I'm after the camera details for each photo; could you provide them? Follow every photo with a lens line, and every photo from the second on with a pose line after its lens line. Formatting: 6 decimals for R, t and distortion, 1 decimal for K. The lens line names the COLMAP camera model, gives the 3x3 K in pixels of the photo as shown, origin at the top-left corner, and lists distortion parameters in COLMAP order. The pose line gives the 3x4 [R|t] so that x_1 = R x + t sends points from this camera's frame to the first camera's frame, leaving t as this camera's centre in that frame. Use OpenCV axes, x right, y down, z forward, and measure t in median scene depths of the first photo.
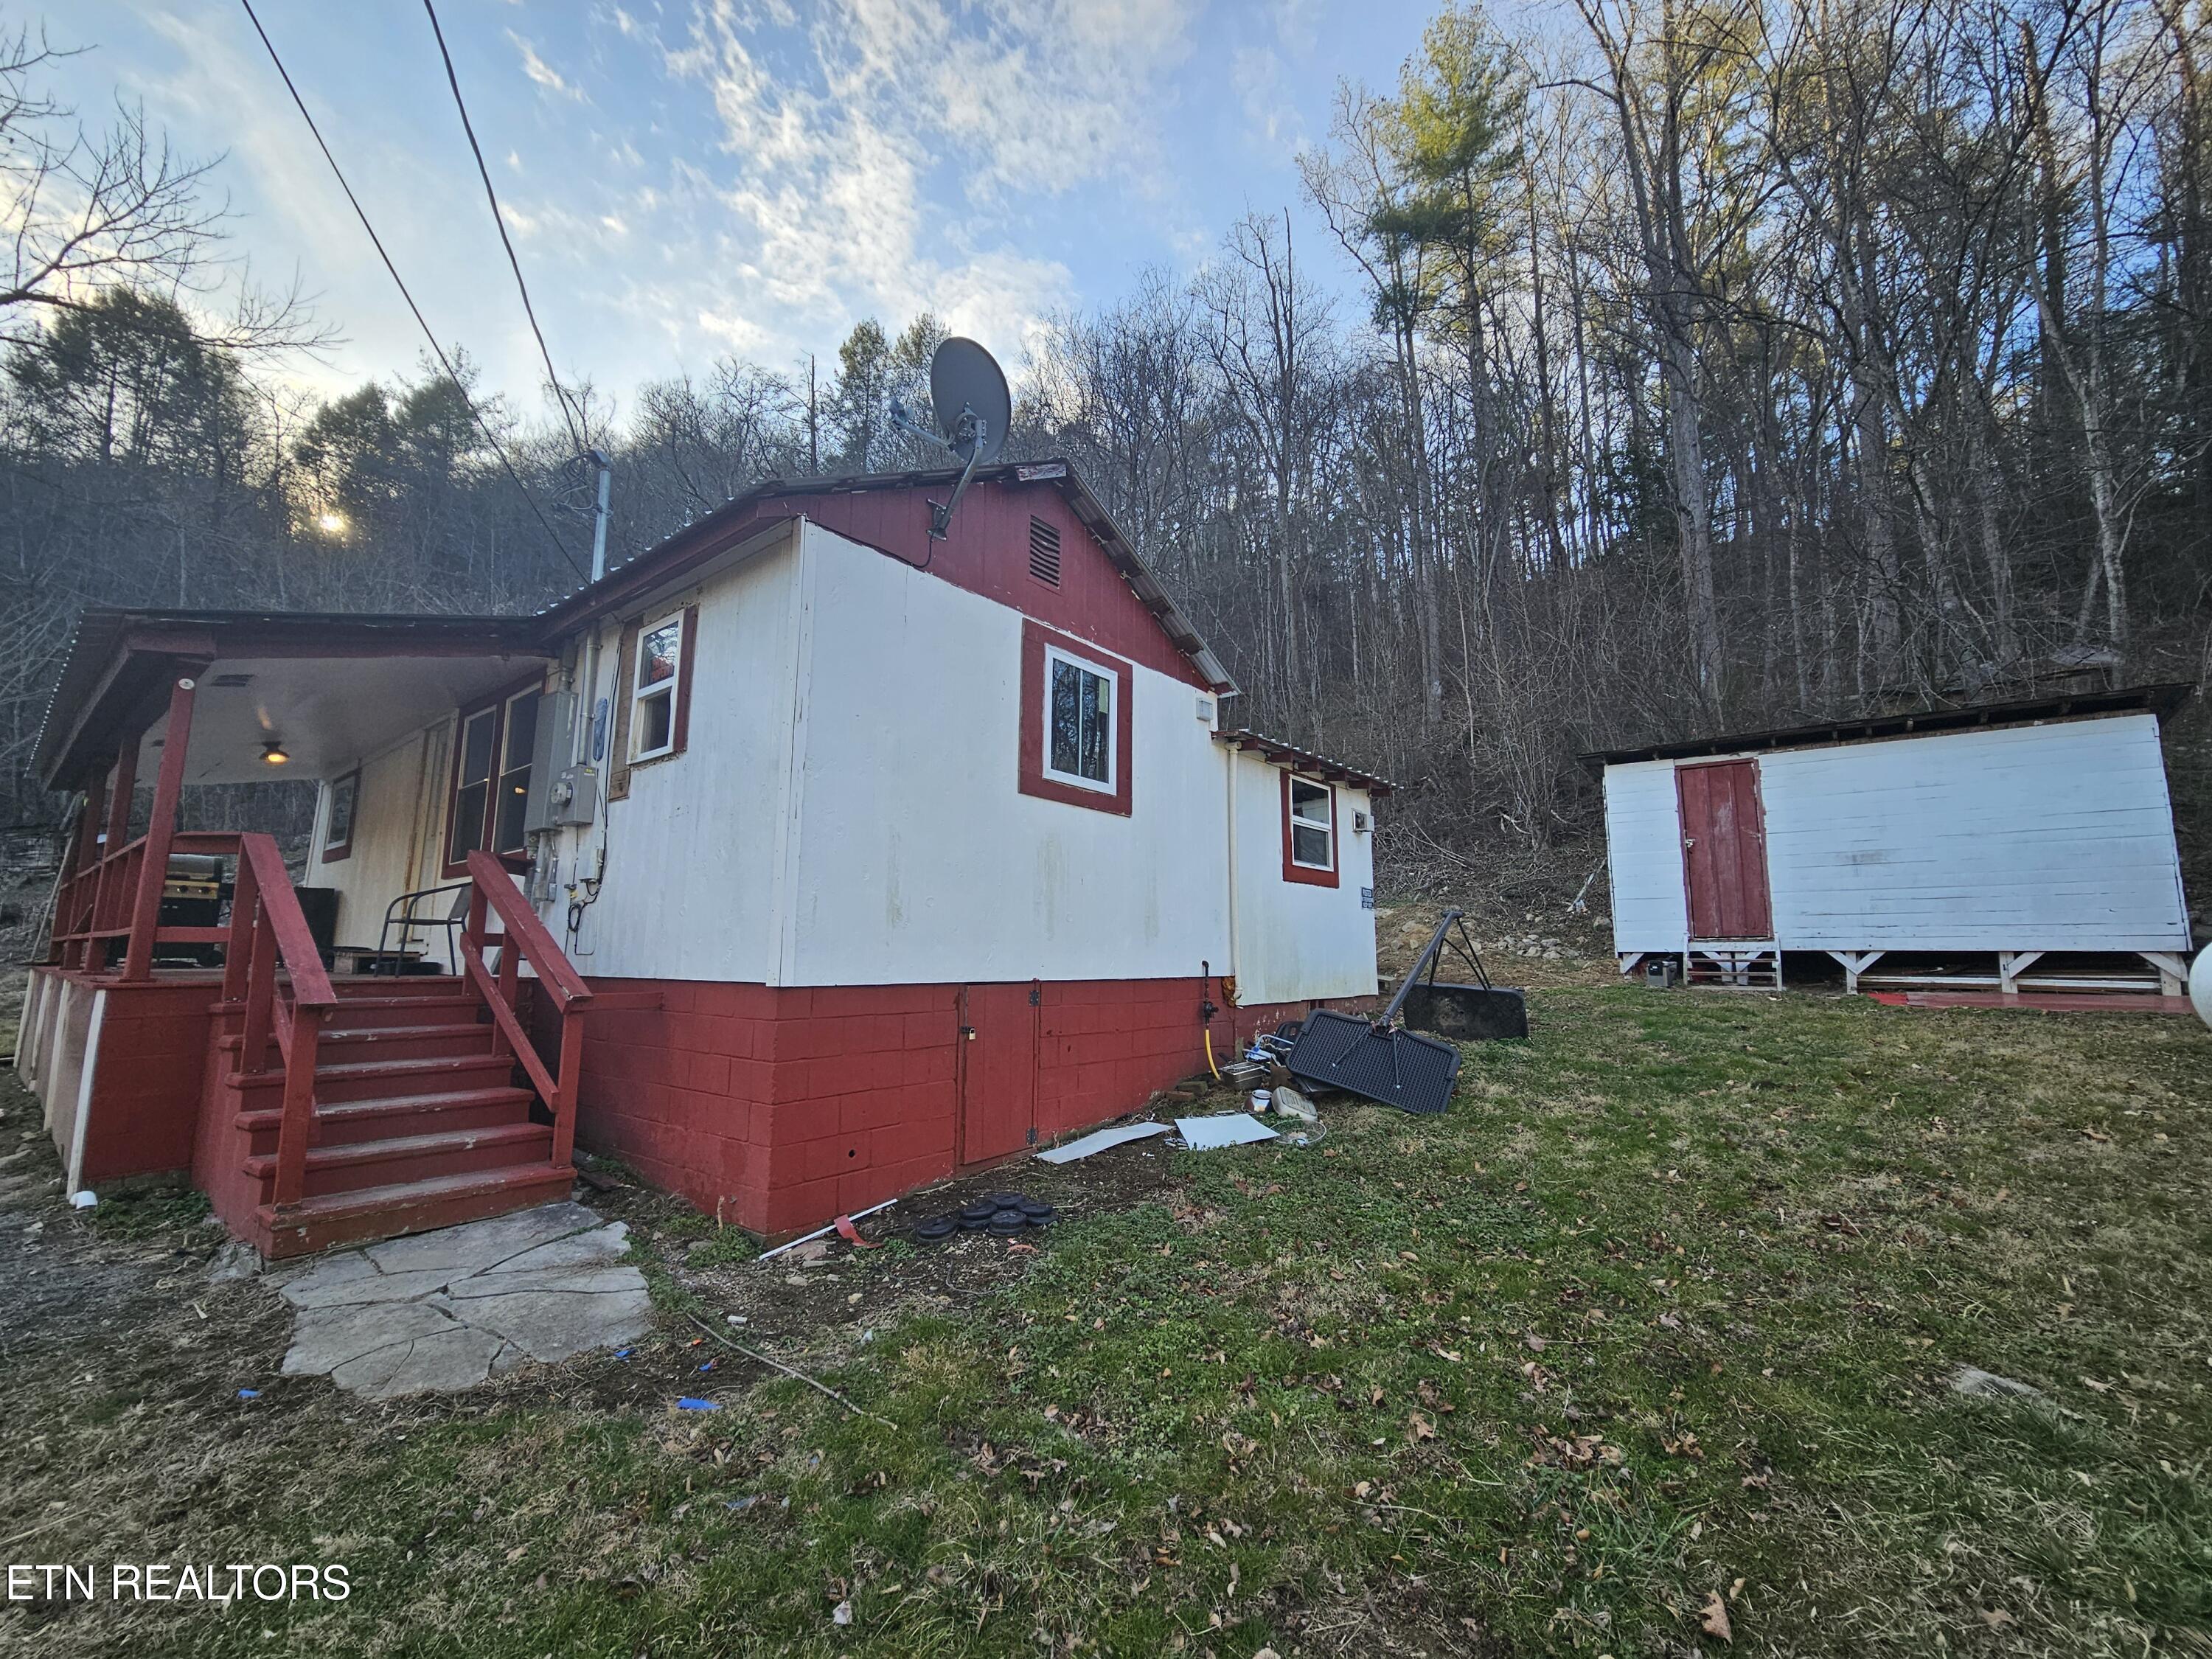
lens RADIAL K [[889.0, 0, 1101.5], [0, 889.0, 879.1], [0, 0, 1]] dist [0.000638, -0.000178]
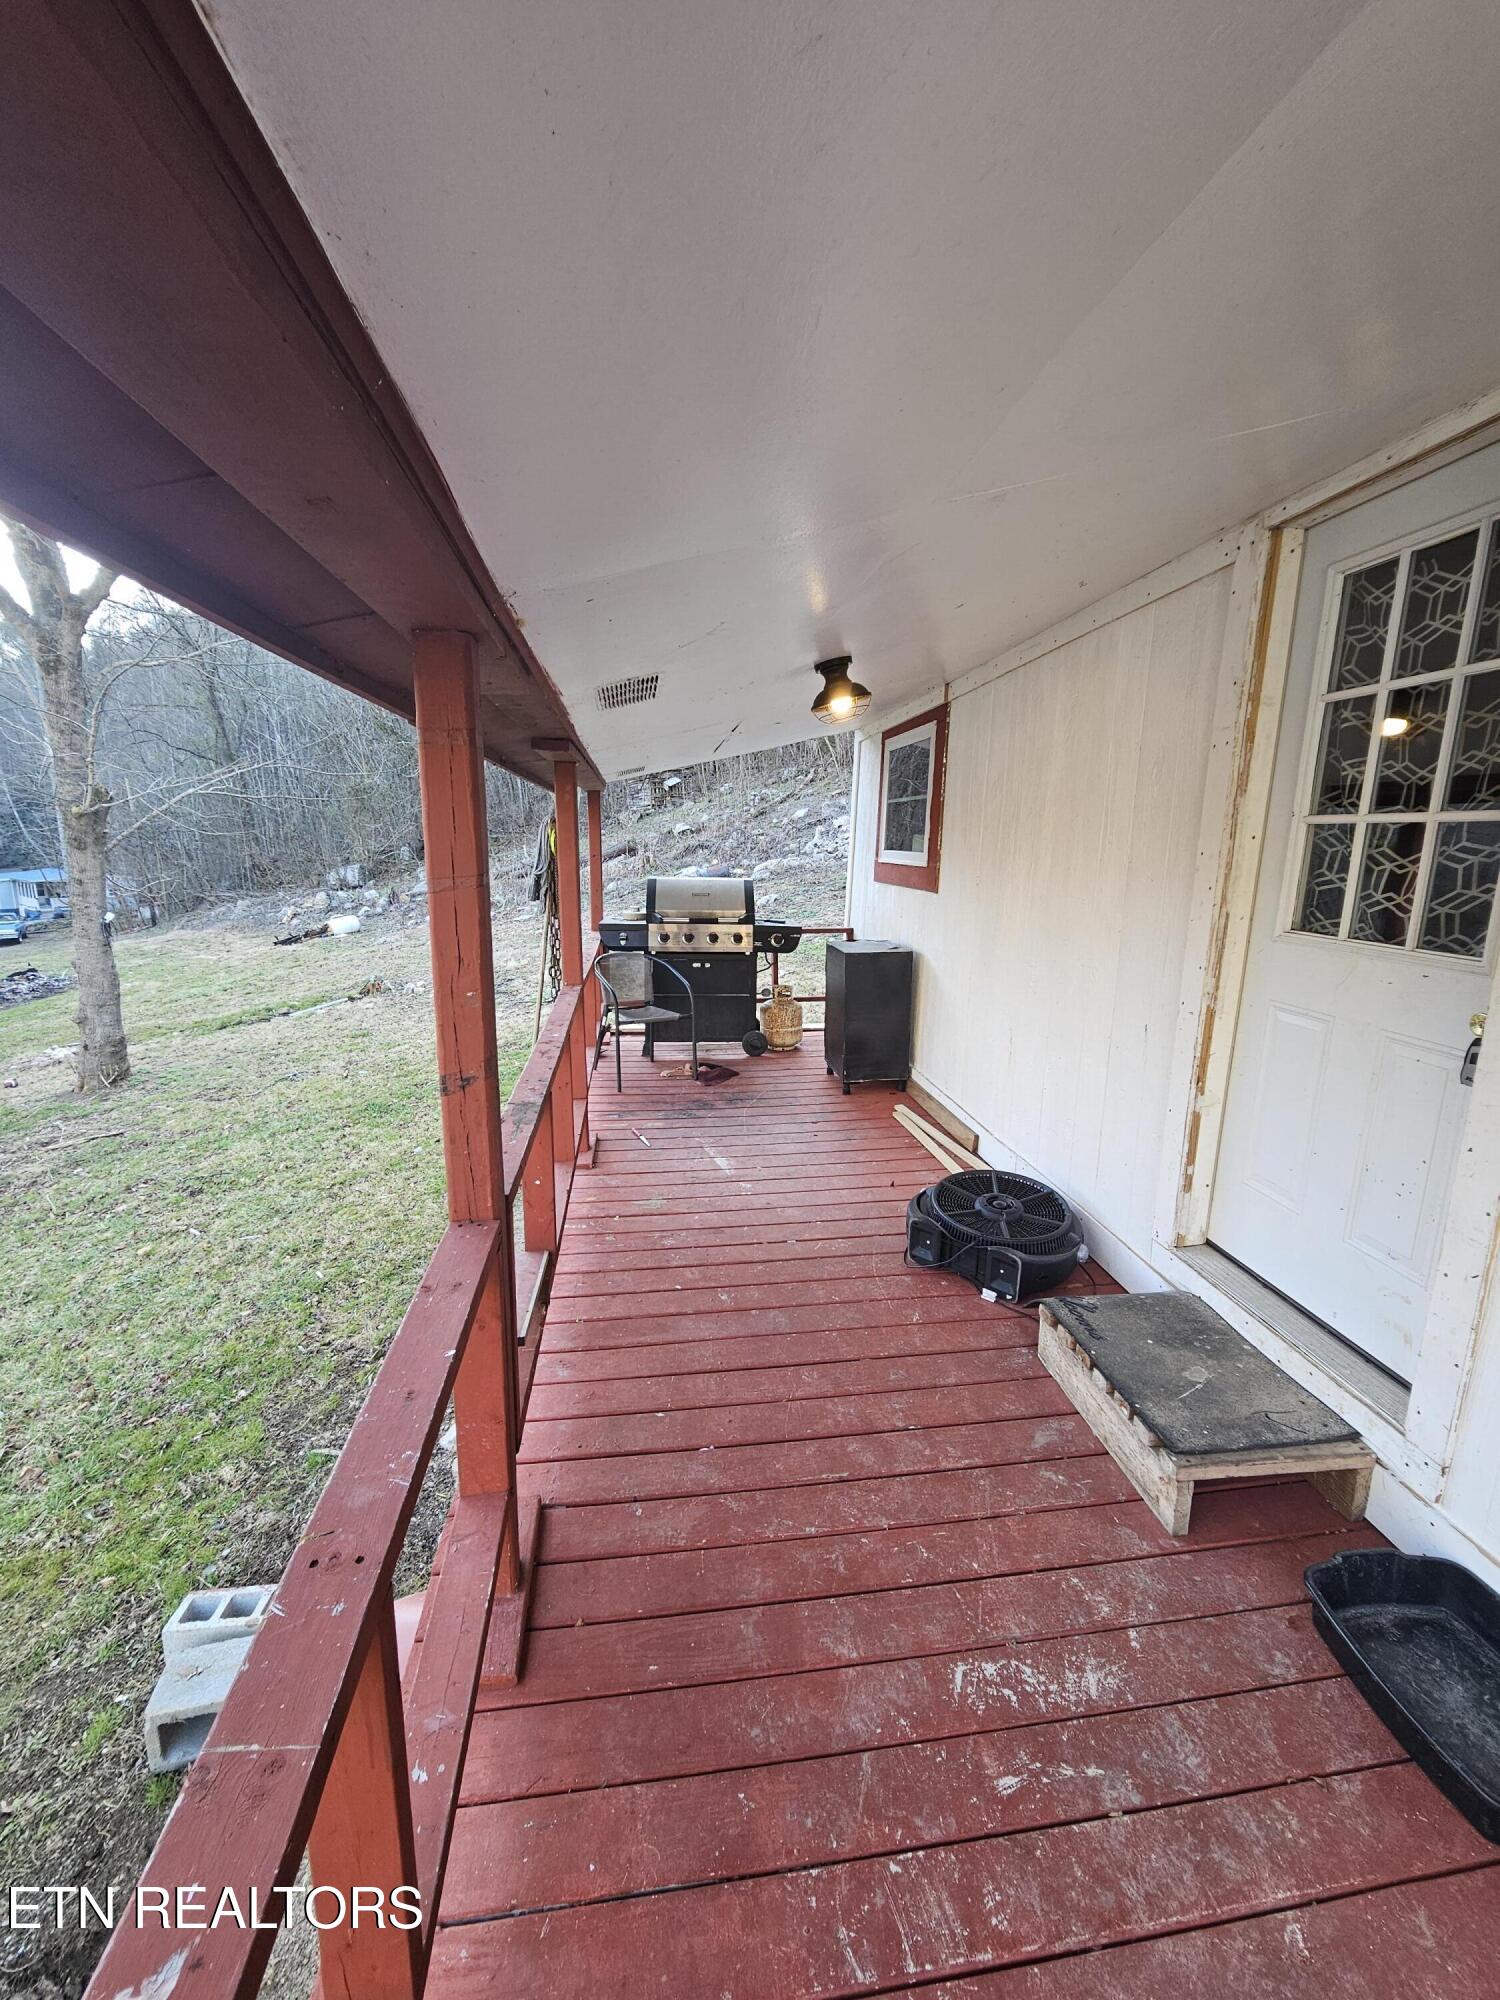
lens RADIAL K [[821.6, 0, 741.7], [0, 821.6, 995.7], [0, 0, 1]] dist [0.000142, -0.001077]
pose [[0.706740, 0.127096, -0.695963, -0.598902], [0.066534, 0.967431, 0.244236, -0.088518], [0.704338, -0.218917, 0.675266, 0.603916]]
